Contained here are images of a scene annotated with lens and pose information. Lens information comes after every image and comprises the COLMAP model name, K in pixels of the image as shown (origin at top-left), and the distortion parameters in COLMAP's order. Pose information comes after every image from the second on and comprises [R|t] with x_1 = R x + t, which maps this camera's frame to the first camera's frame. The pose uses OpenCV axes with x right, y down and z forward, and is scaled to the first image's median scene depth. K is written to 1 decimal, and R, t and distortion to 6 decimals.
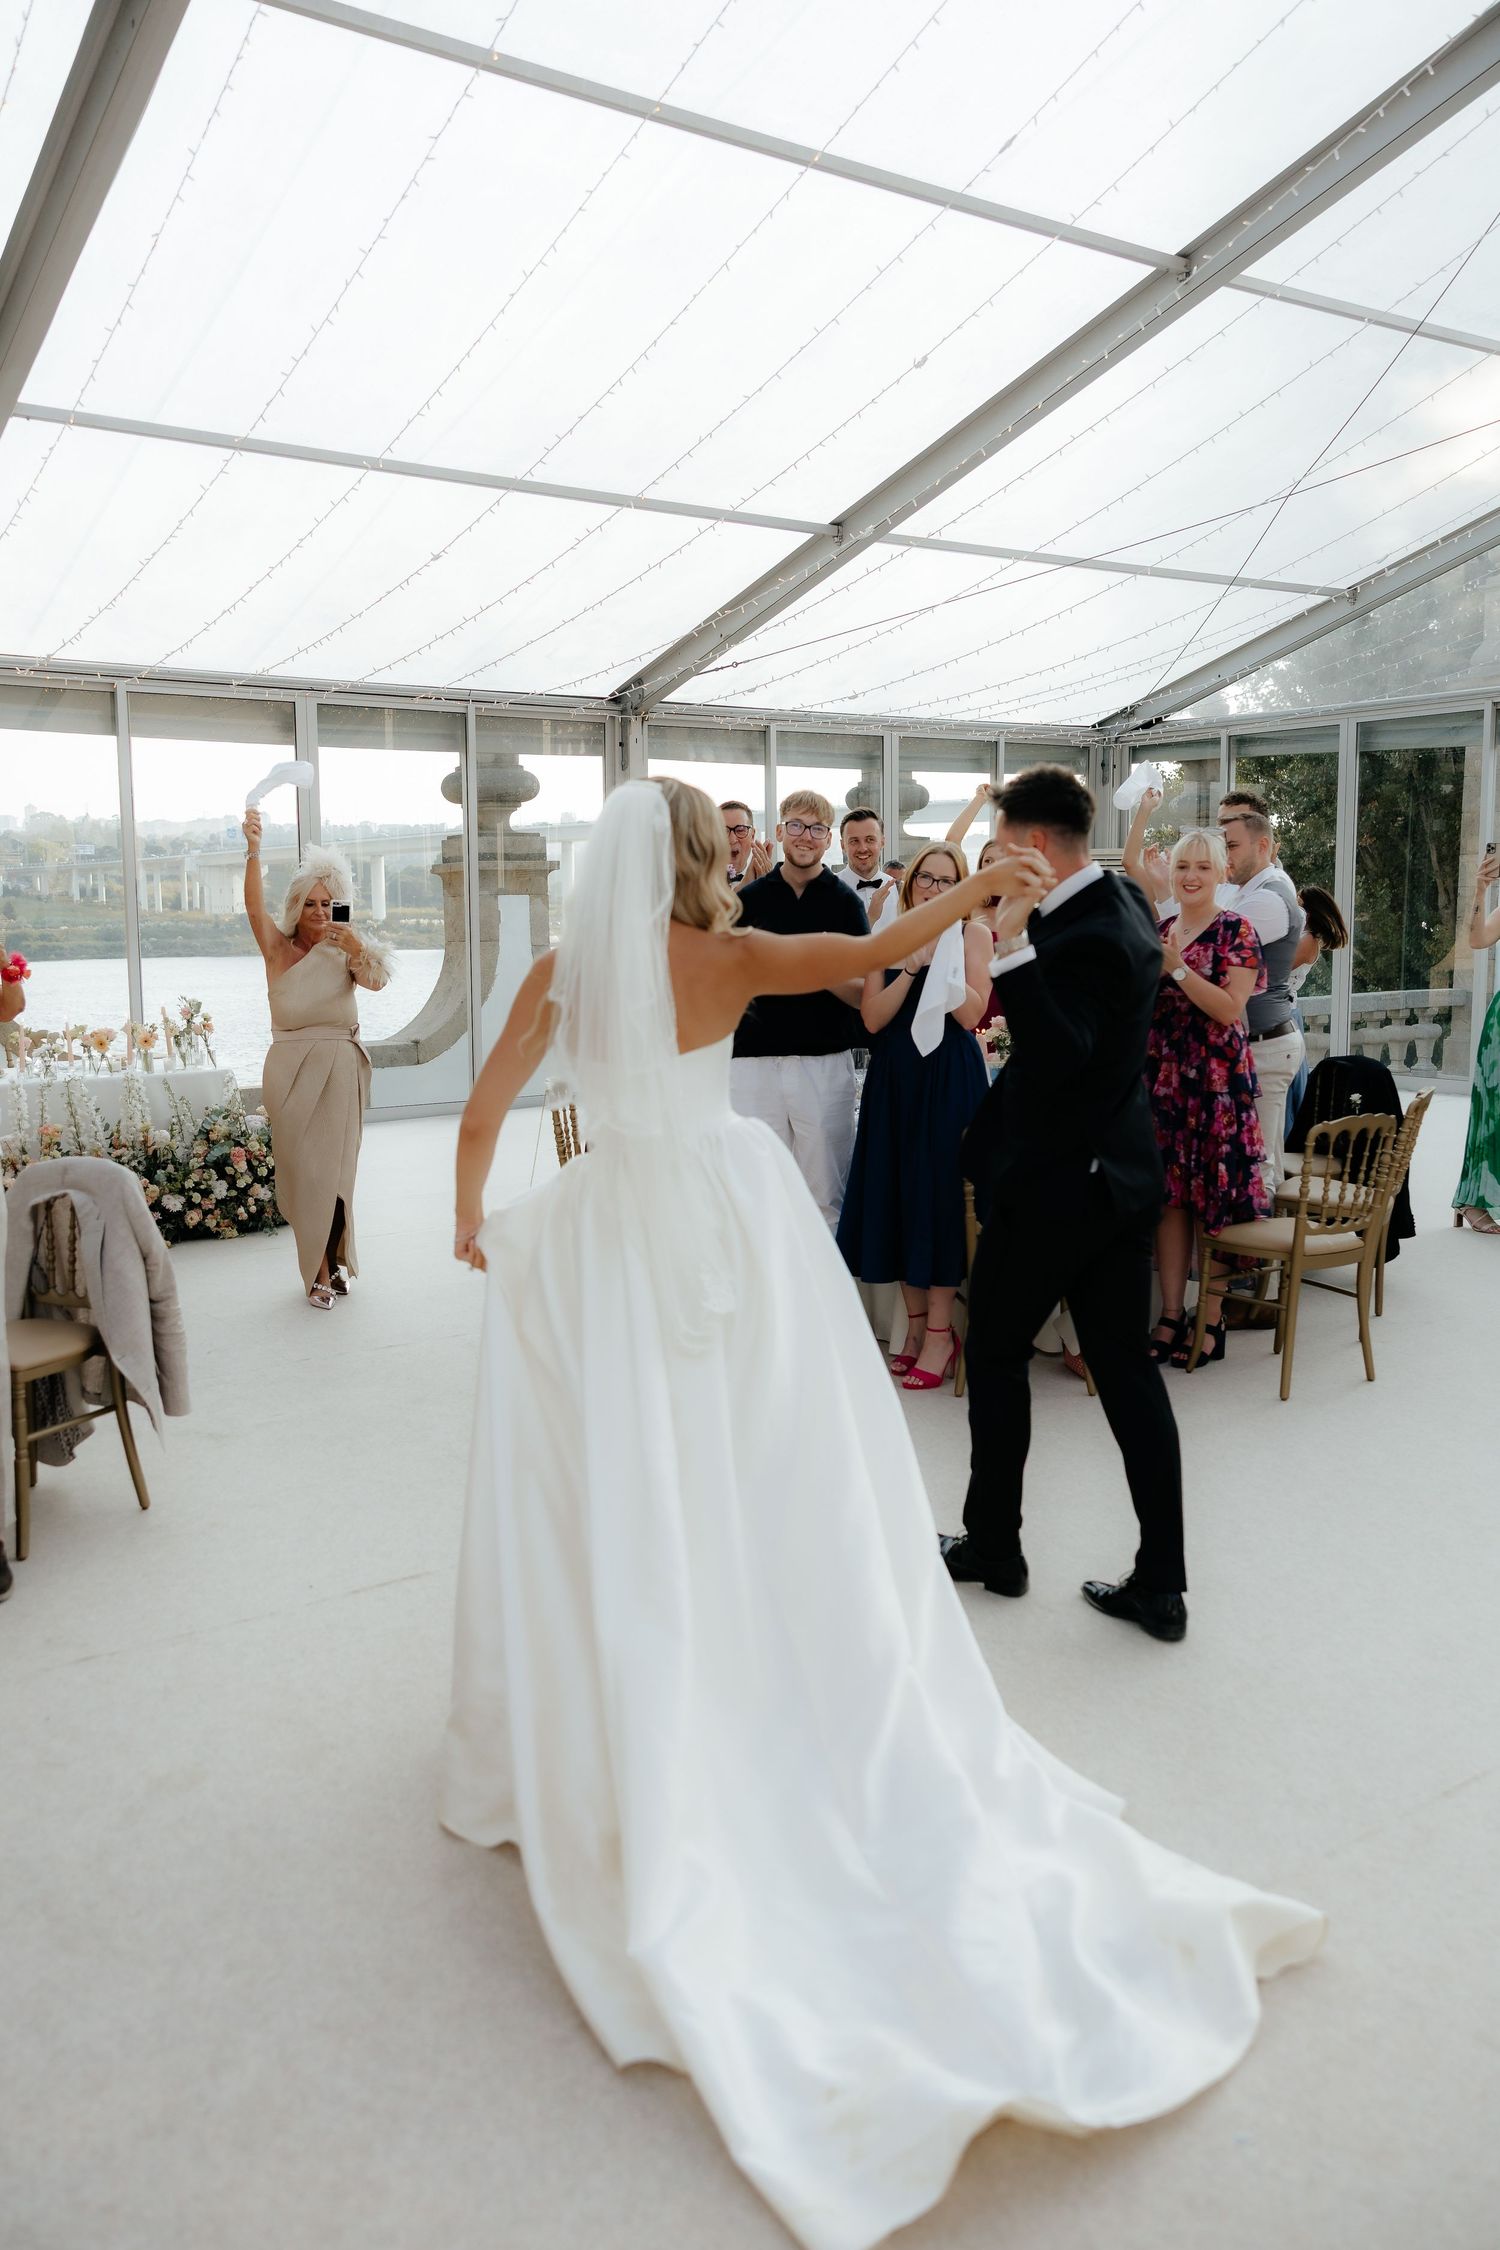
lens RADIAL K [[1746.5, 0, 734.5], [0, 1746.5, 1114.0], [0, 0, 1]] dist [0.014756, -0.008585]
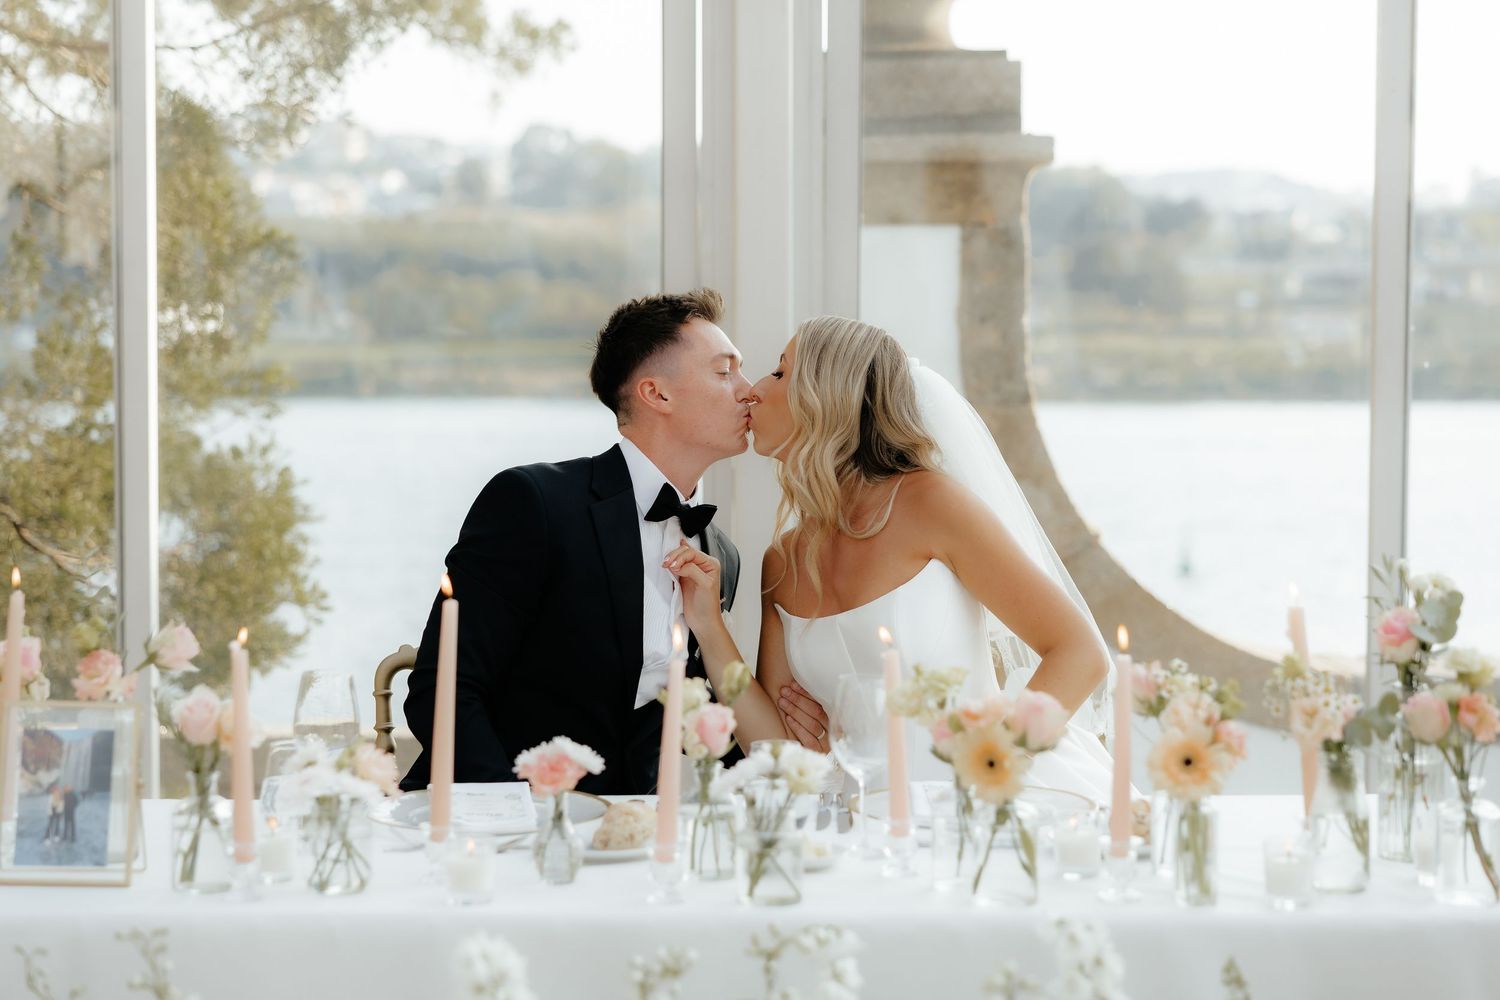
lens RADIAL K [[2913.8, 0, 714.1], [0, 2913.8, 440.6], [0, 0, 1]] dist [0.019172, 0.000000]
pose [[0.806973, 0.034289, -0.589593, -0.173139], [-0.080126, 0.995439, -0.051777, -0.060864], [0.585128, 0.089024, 0.806040, 0.684301]]
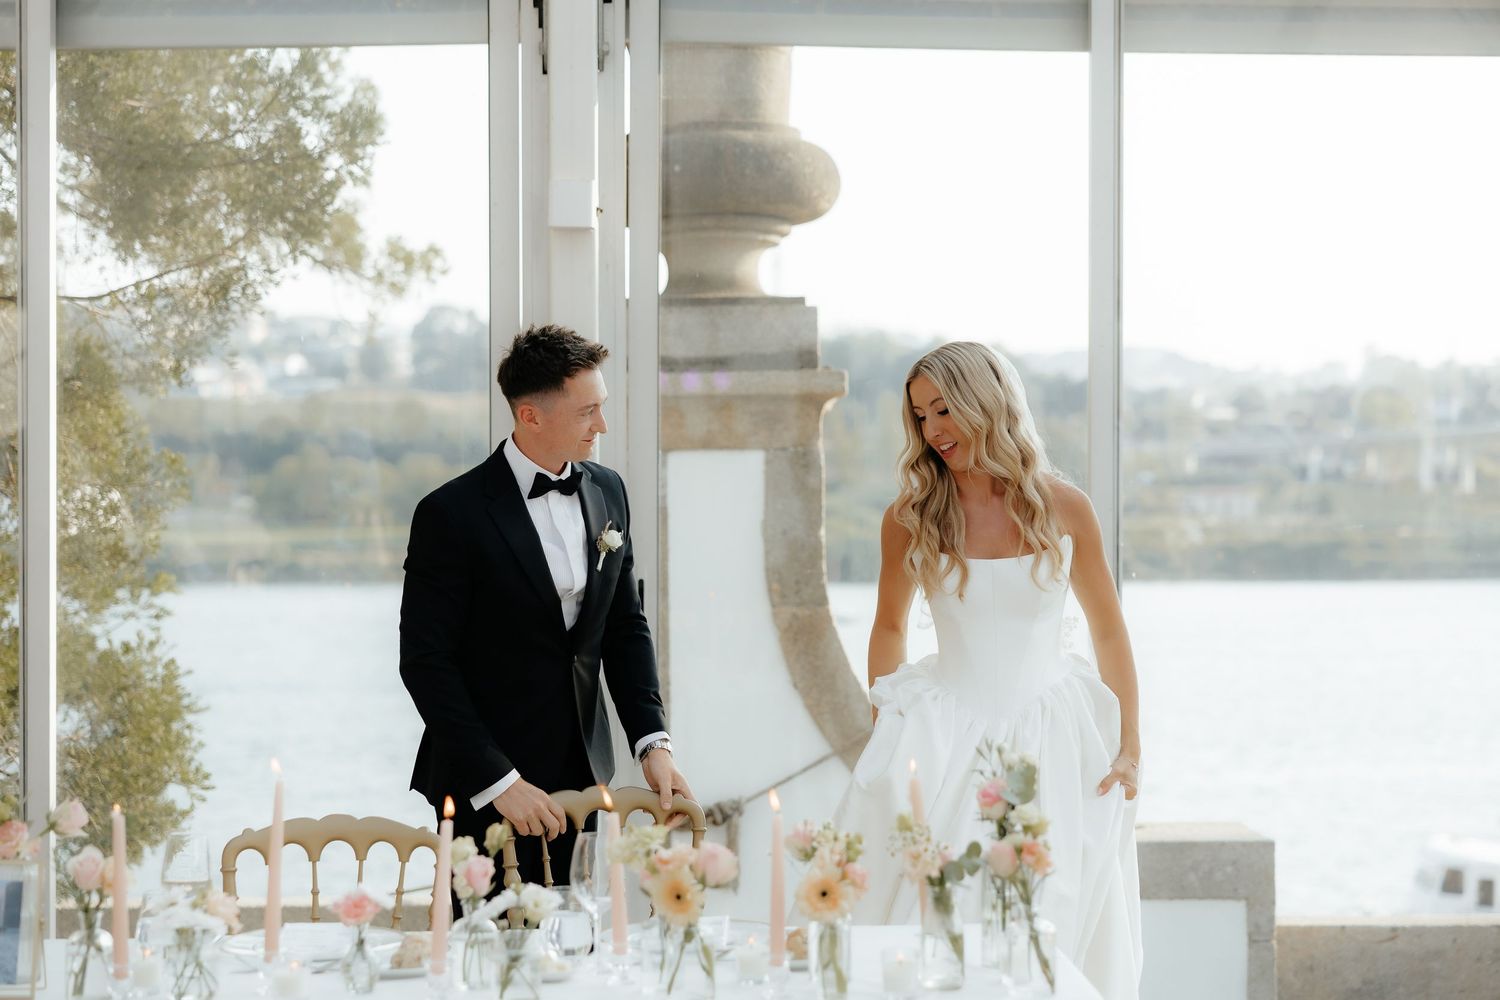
lens RADIAL K [[2913.8, 0, 766.3], [0, 2913.8, 456.2], [0, 0, 1]] dist [0.019172, 0.000000]
pose [[0.835660, -0.002251, -0.549243, -0.068587], [-0.070563, 0.991265, -0.111422, -0.062379], [0.544696, 0.131867, 0.828201, 0.585233]]
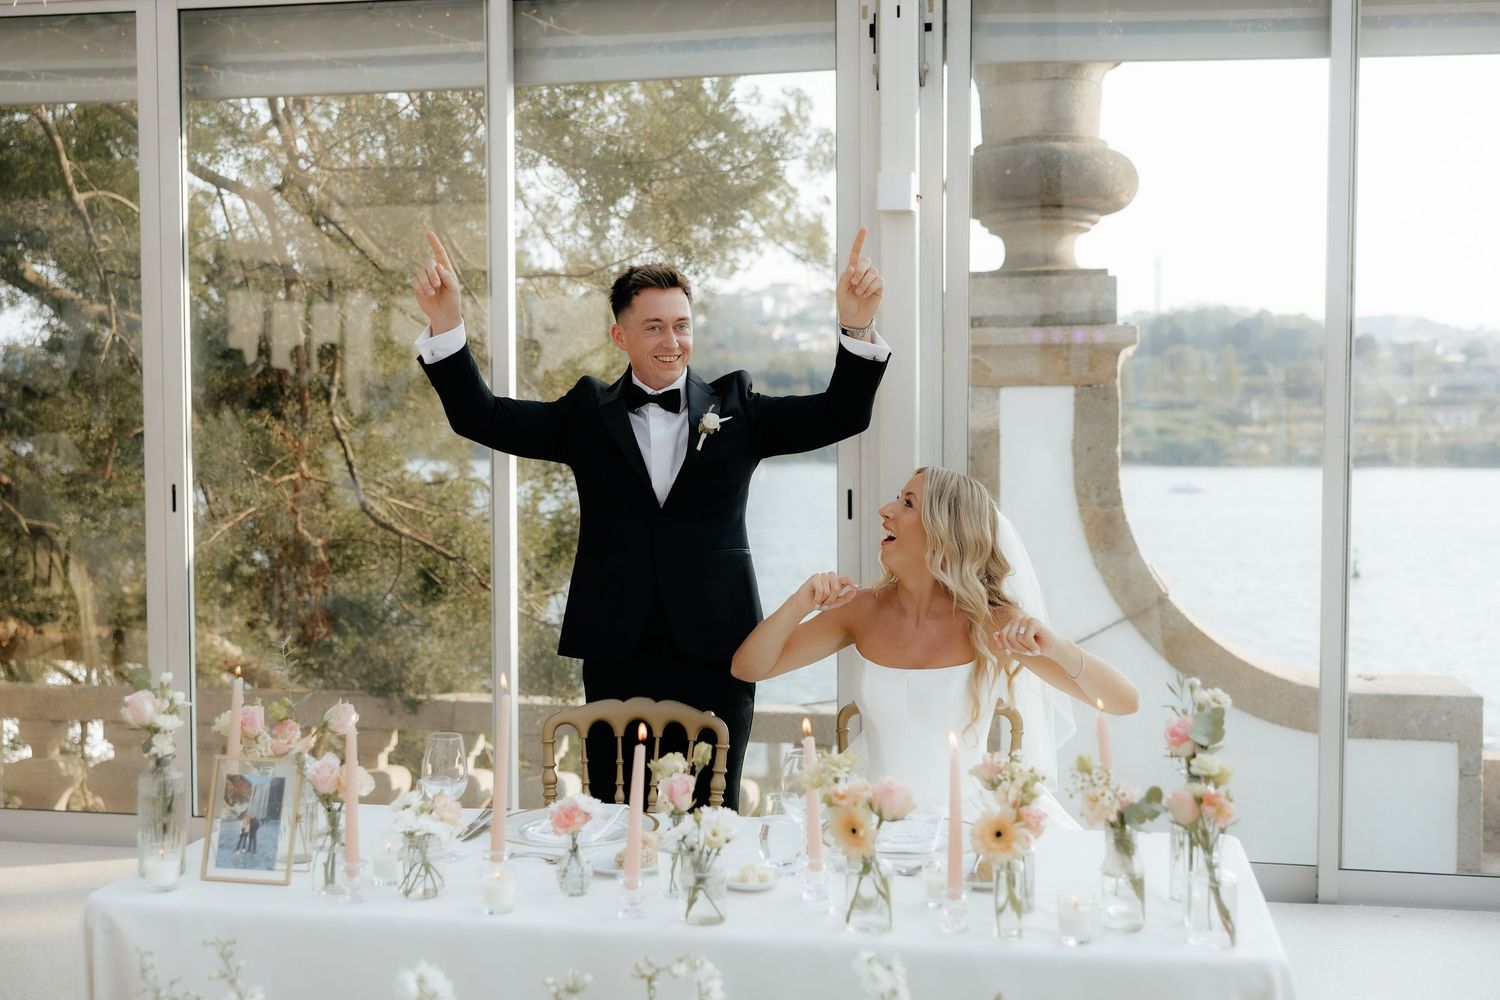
lens RADIAL K [[1789.5, 0, 741.2], [0, 1789.5, 463.3], [0, 0, 1]] dist [-0.008036, 0.000000]
pose [[0.692273, 0.029015, -0.721052, -0.148988], [-0.093697, 0.994347, -0.049945, -0.090073], [0.715527, 0.102137, 0.691078, 0.772405]]
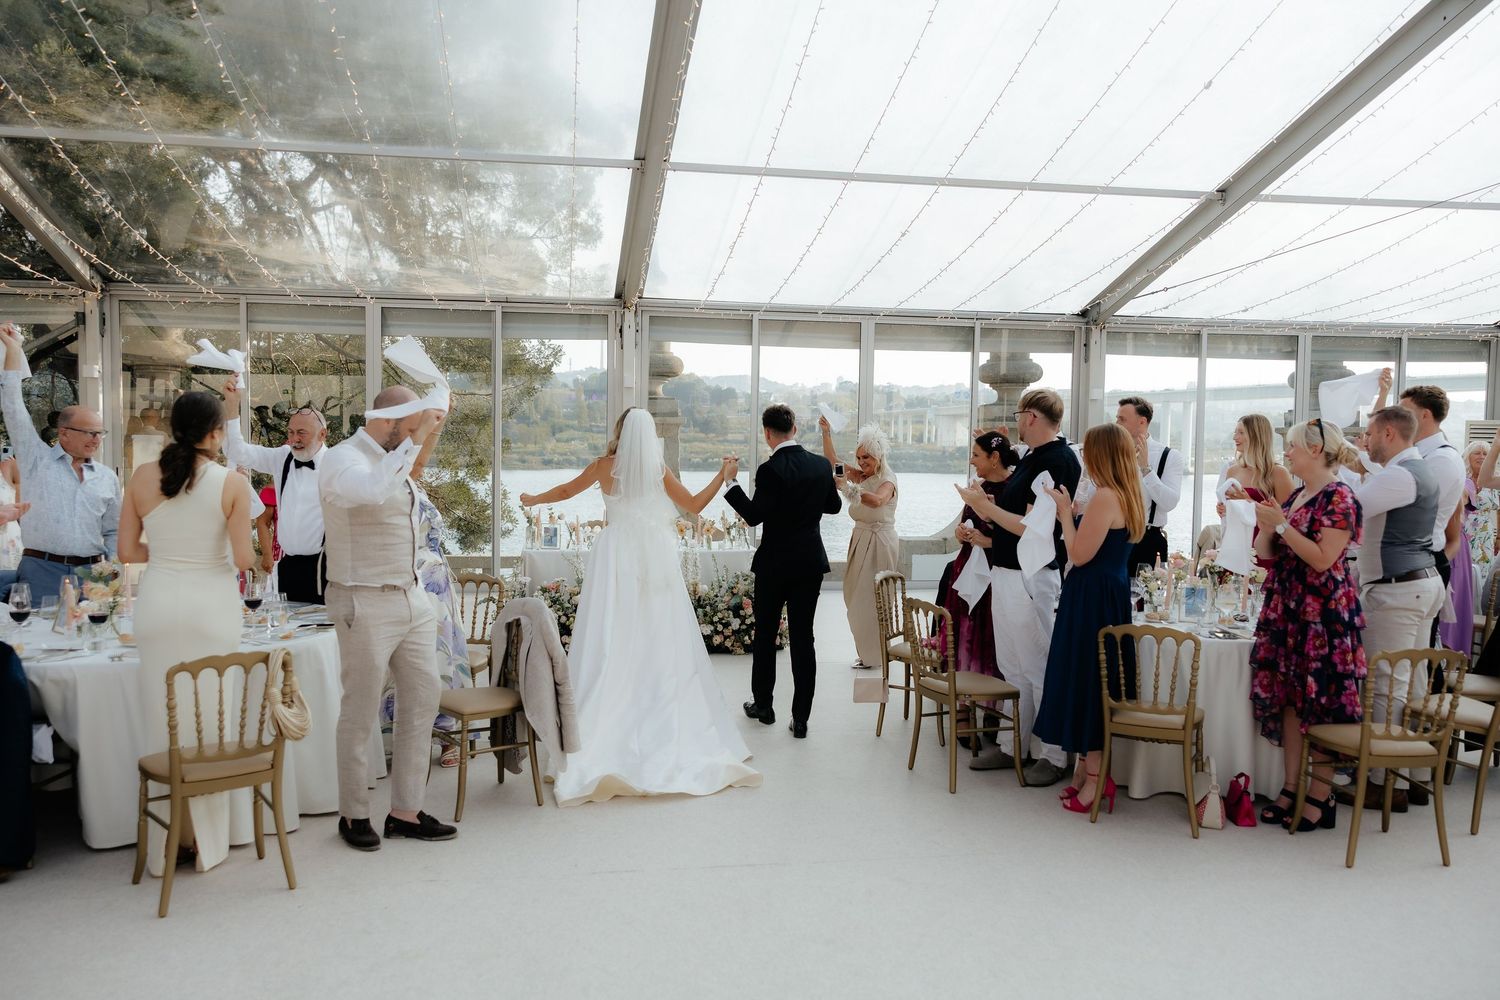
lens RADIAL K [[1164.4, 0, 747.9], [0, 1164.4, 511.8], [0, 0, 1]] dist [0.014756, -0.008585]
pose [[0.898703, 0.051175, -0.435562, 0.187420], [-0.076778, 0.996190, -0.041372, -0.017348], [0.431785, 0.070623, 0.899207, 0.016816]]
